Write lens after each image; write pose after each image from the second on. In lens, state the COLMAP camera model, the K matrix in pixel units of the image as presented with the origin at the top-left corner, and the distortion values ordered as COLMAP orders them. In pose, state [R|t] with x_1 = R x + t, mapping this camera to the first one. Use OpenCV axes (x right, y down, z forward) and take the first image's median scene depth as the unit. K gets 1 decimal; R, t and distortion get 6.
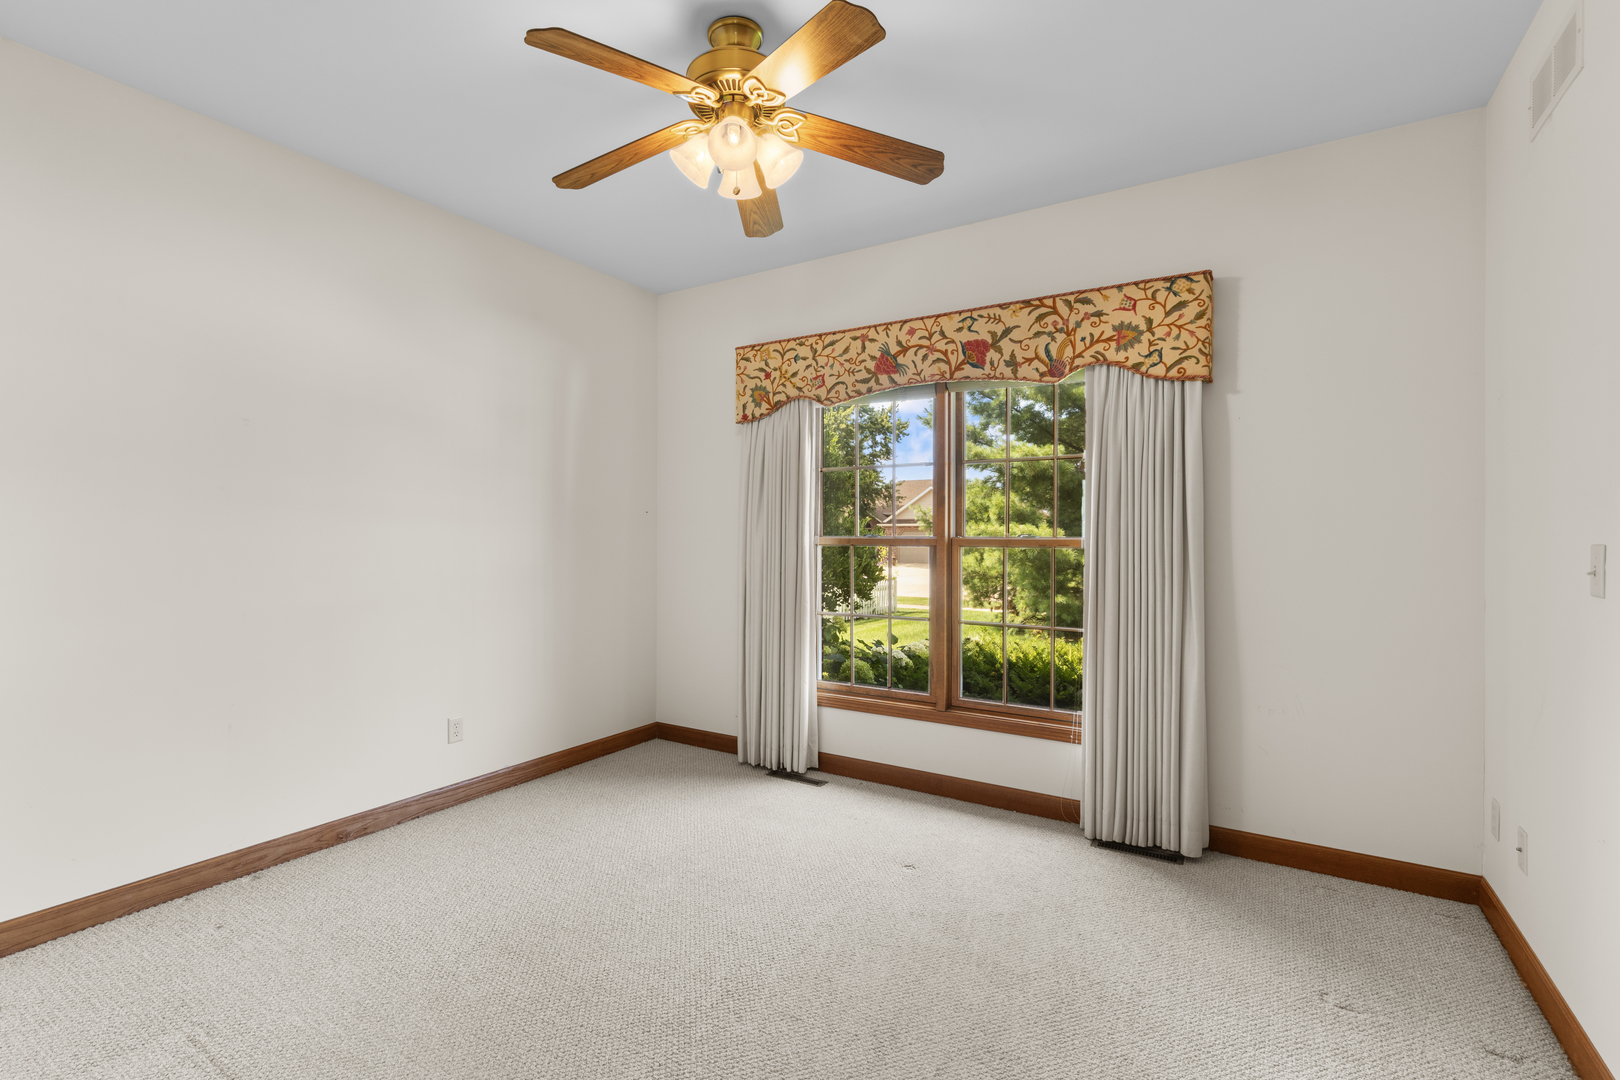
lens RADIAL K [[733.3, 0, 805.0], [0, 733.3, 535.4], [0, 0, 1]] dist [0.000397, 0.000362]
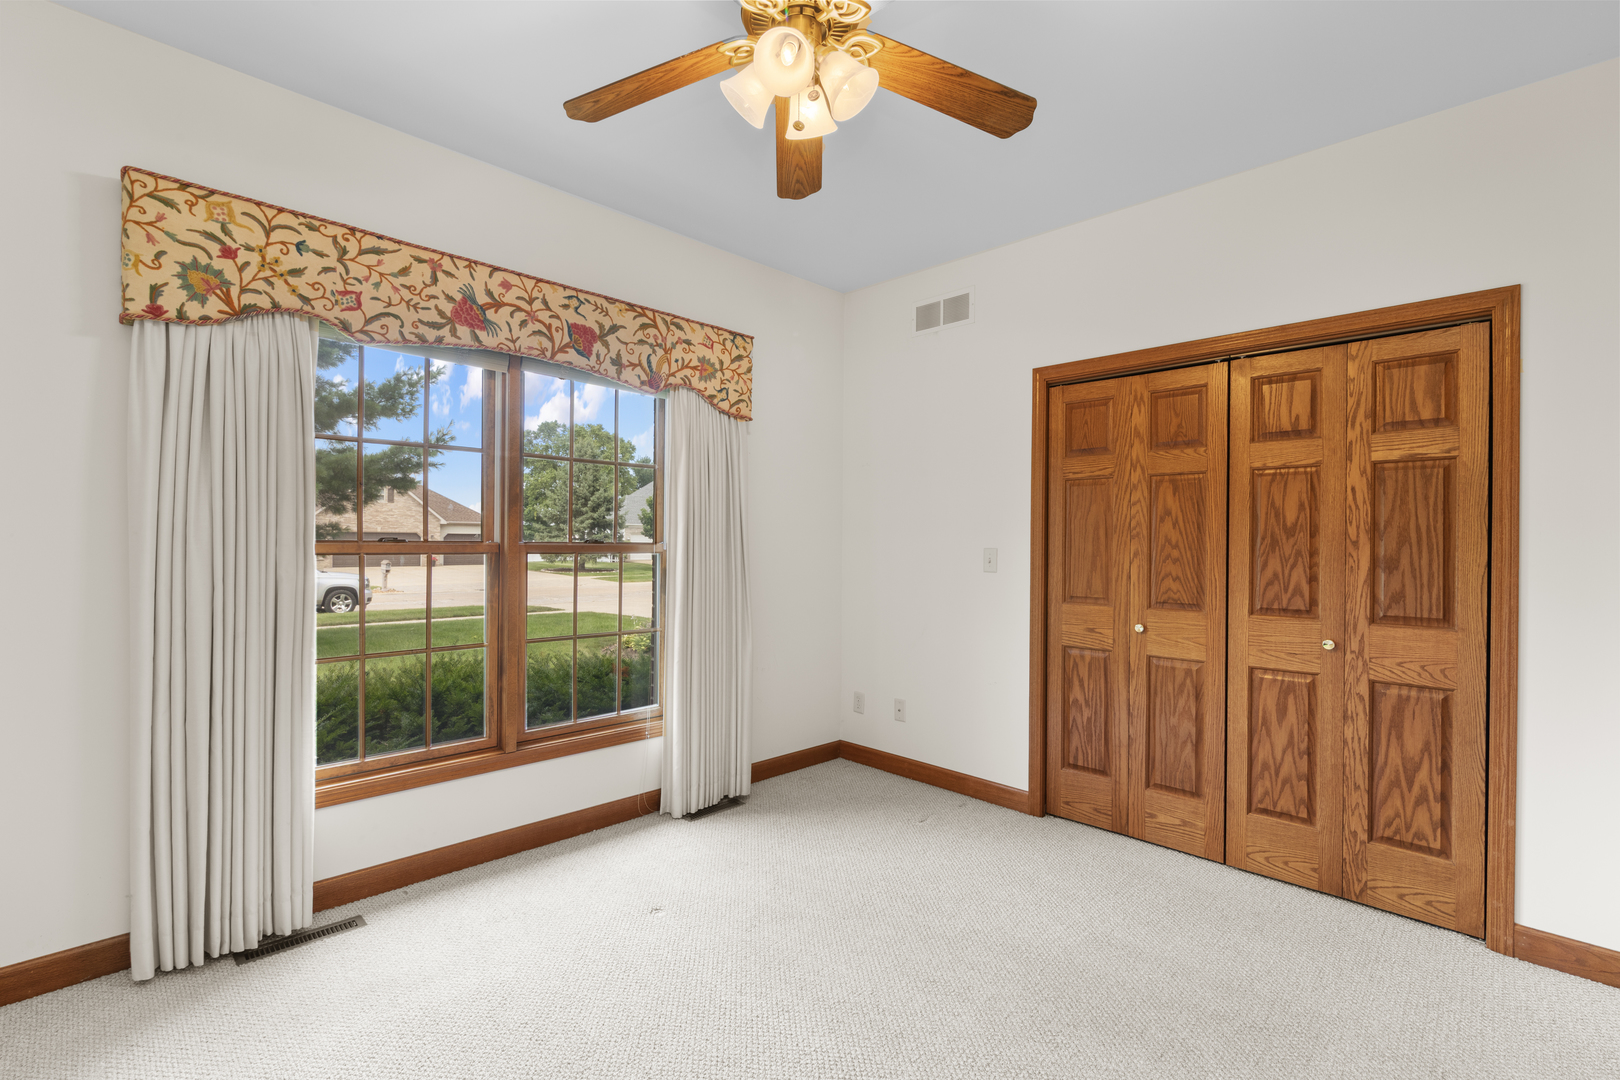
lens RADIAL K [[723.1, 0, 810.0], [0, 723.1, 540.0], [0, 0, 1]] dist [-0.002438, -0.000426]
pose [[0.226314, 0.001731, 0.974053, -0.556578], [-0.008950, 0.999960, 0.000303, -0.004027], [-0.974013, -0.008786, 0.226321, 0.508408]]
